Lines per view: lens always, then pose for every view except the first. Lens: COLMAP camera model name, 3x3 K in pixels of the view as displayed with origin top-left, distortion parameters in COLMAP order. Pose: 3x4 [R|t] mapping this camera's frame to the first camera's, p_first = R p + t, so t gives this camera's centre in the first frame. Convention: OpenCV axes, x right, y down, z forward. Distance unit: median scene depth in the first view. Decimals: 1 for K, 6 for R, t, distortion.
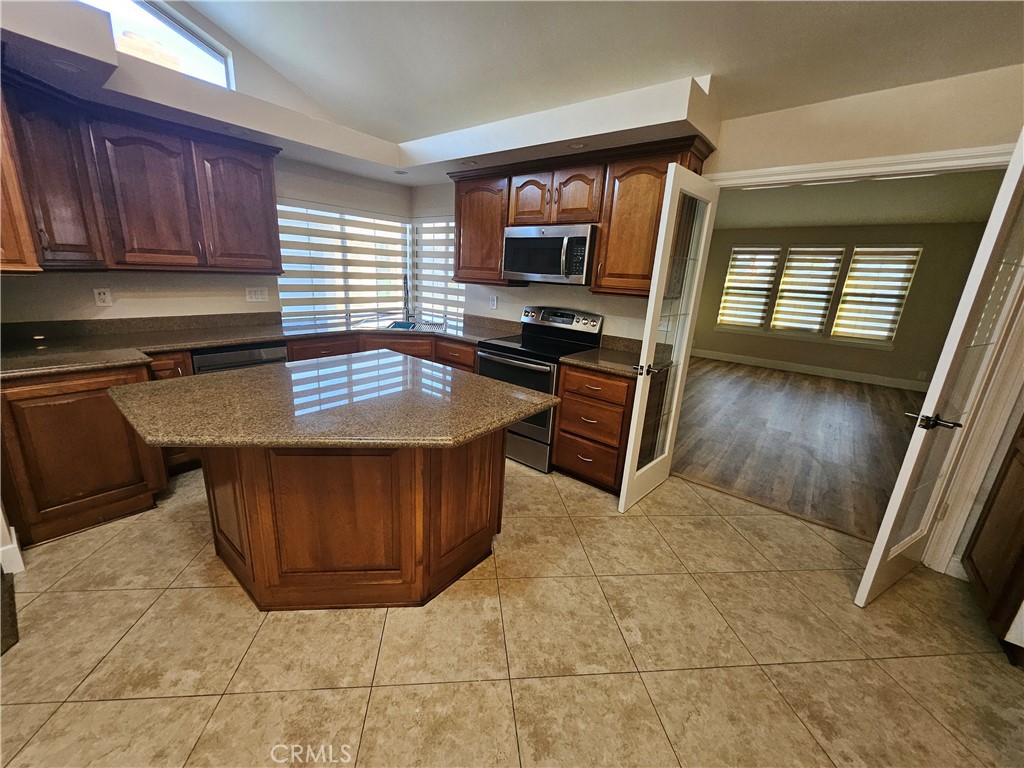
lens RADIAL K [[405.9, 0, 504.3], [0, 405.9, 382.9], [0, 0, 1]] dist [0.000936, -0.000678]
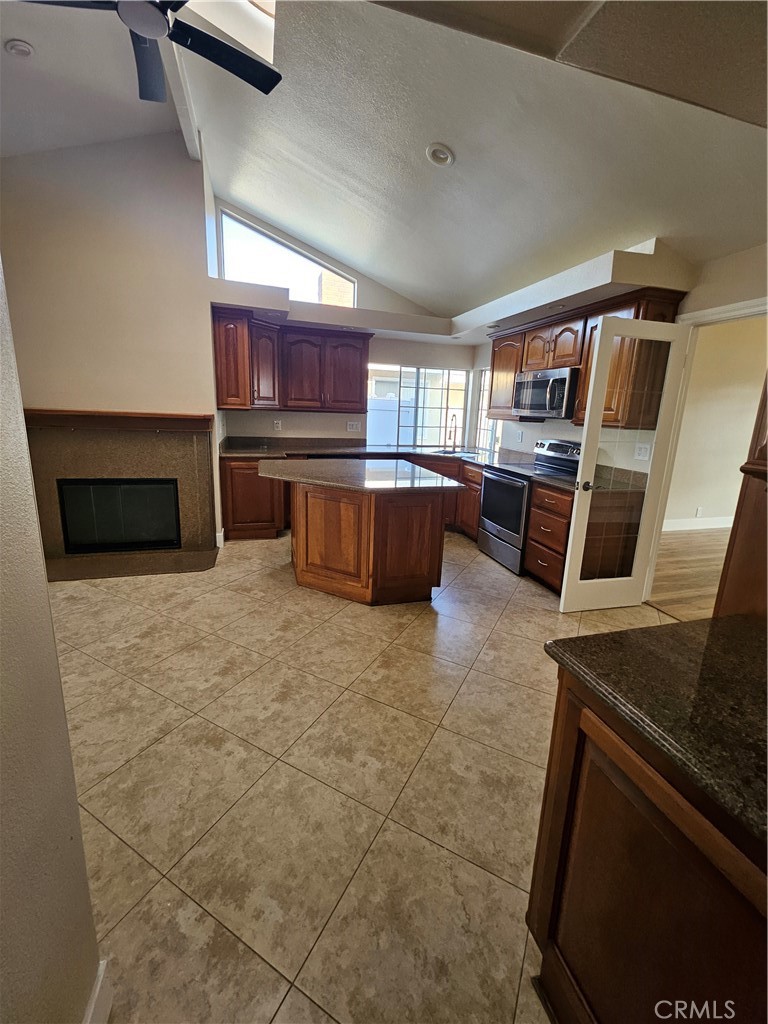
lens RADIAL K [[423.5, 0, 389.0], [0, 423.5, 501.6], [0, 0, 1]] dist [-0.000566, 0.000506]
pose [[0.833940, 0.101312, -0.542476, 0.623365], [-0.145160, 0.988658, -0.038512, 0.160803], [0.532422, 0.110863, 0.839188, -0.366248]]
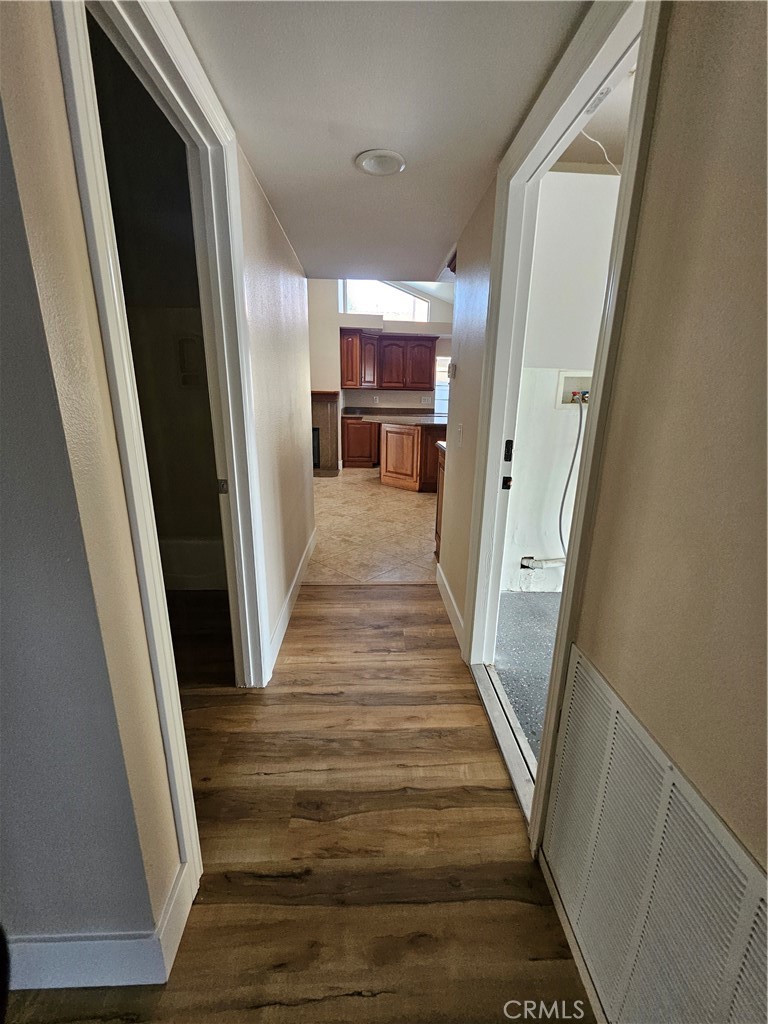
lens RADIAL K [[405.9, 0, 392.0], [0, 405.9, 504.7], [0, 0, 1]] dist [0.000936, -0.000678]
pose [[0.680113, 0.156210, -0.716272, 1.544308], [-0.181625, 0.982479, 0.041811, 0.463604], [0.710253, 0.101656, 0.696568, -1.027489]]
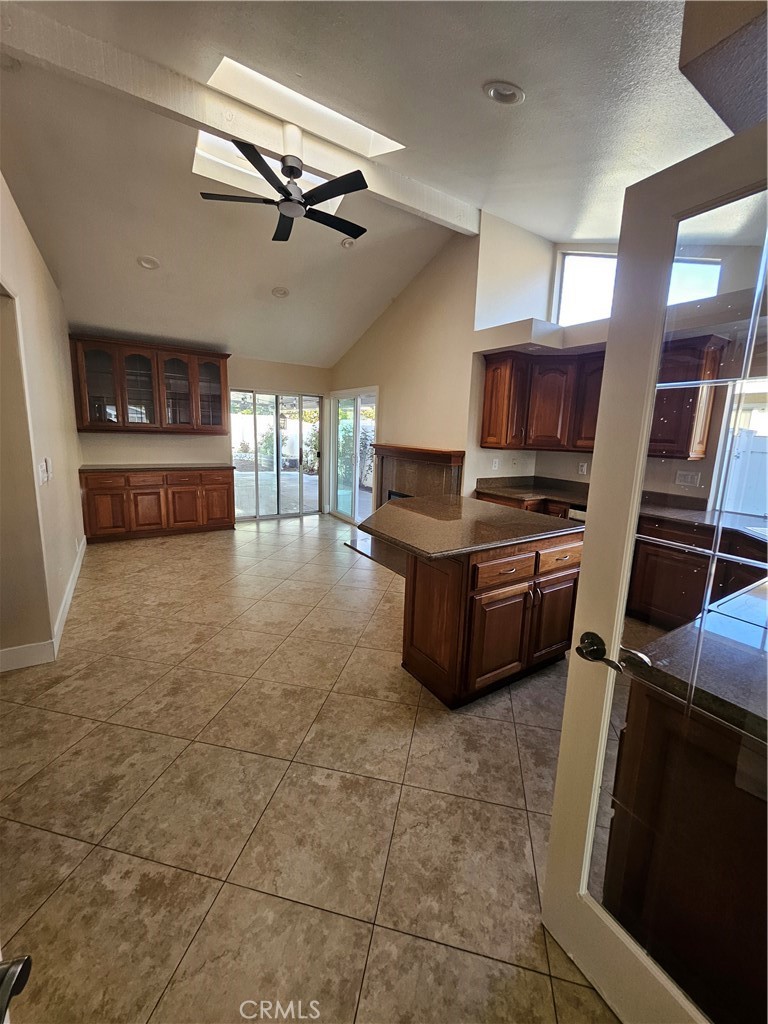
lens RADIAL K [[405.9, 0, 390.6], [0, 405.9, 497.4], [0, 0, 1]] dist [0.000936, -0.000678]
pose [[-0.305132, 0.100271, -0.947016, 0.937515], [-0.302483, 0.932739, 0.196221, -0.231814], [0.902994, 0.346329, -0.254278, 0.947389]]
